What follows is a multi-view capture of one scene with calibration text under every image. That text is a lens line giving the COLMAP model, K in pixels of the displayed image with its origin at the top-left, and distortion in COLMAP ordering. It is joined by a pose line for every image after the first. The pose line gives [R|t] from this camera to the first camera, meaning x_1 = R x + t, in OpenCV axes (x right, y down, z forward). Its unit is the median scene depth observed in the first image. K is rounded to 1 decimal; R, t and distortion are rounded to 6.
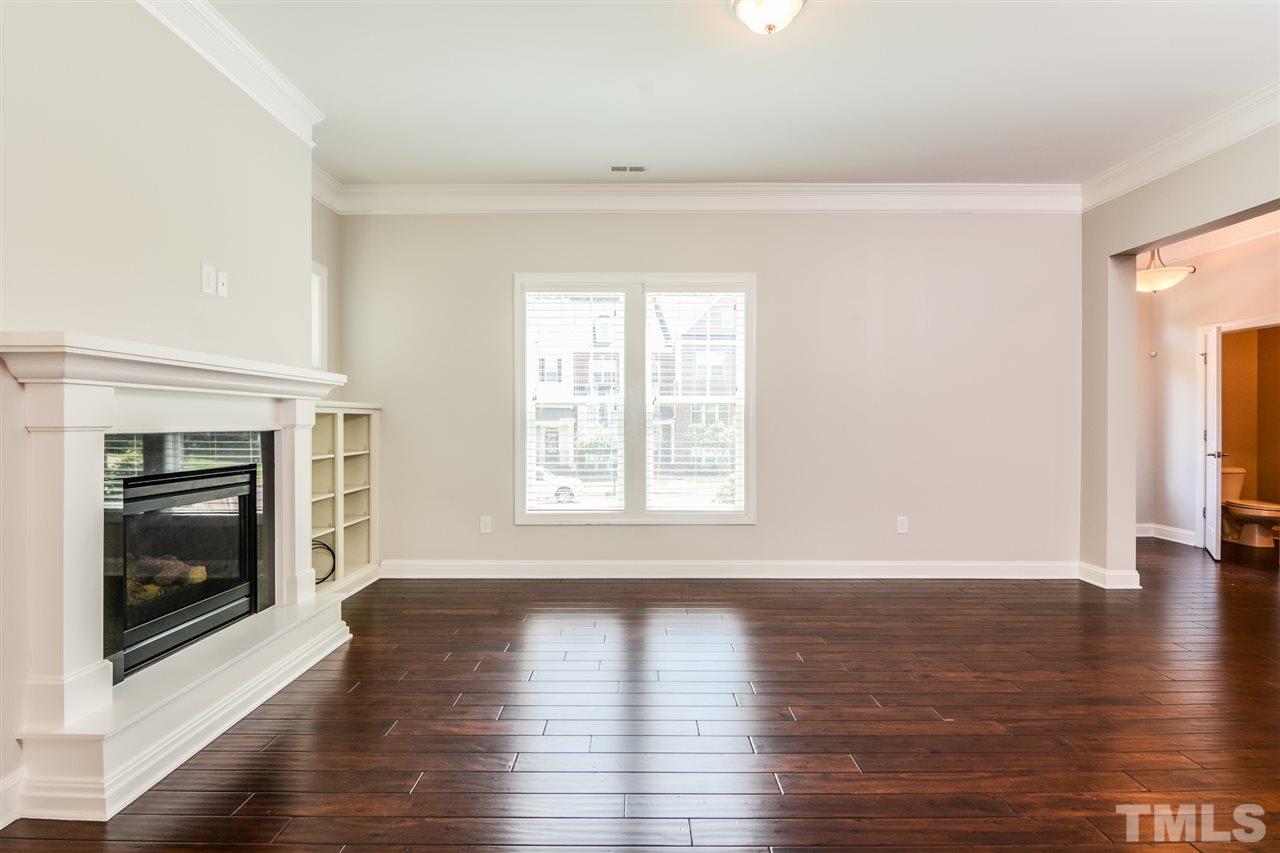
lens RADIAL K [[631.2, 0, 640.0], [0, 631.2, 426.5], [0, 0, 1]] dist [0.000991, 0.000021]
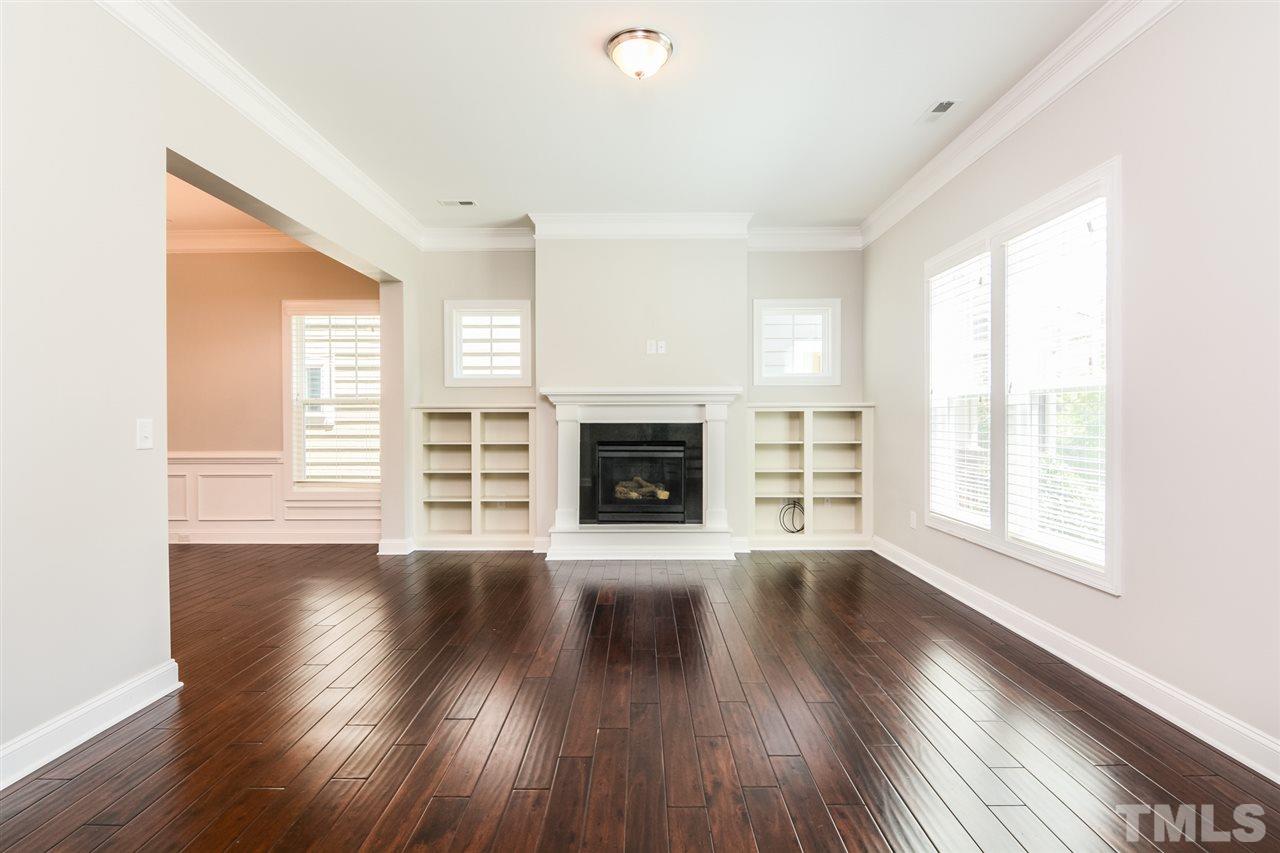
lens RADIAL K [[628.3, 0, 621.4], [0, 628.3, 423.8], [0, 0, 1]] dist [0.000300, -0.000167]
pose [[-0.029132, 0.008610, -0.999538, 0.766357], [-0.001042, 0.999962, 0.008644, -0.004821], [0.999575, 0.001293, -0.029122, 0.568645]]
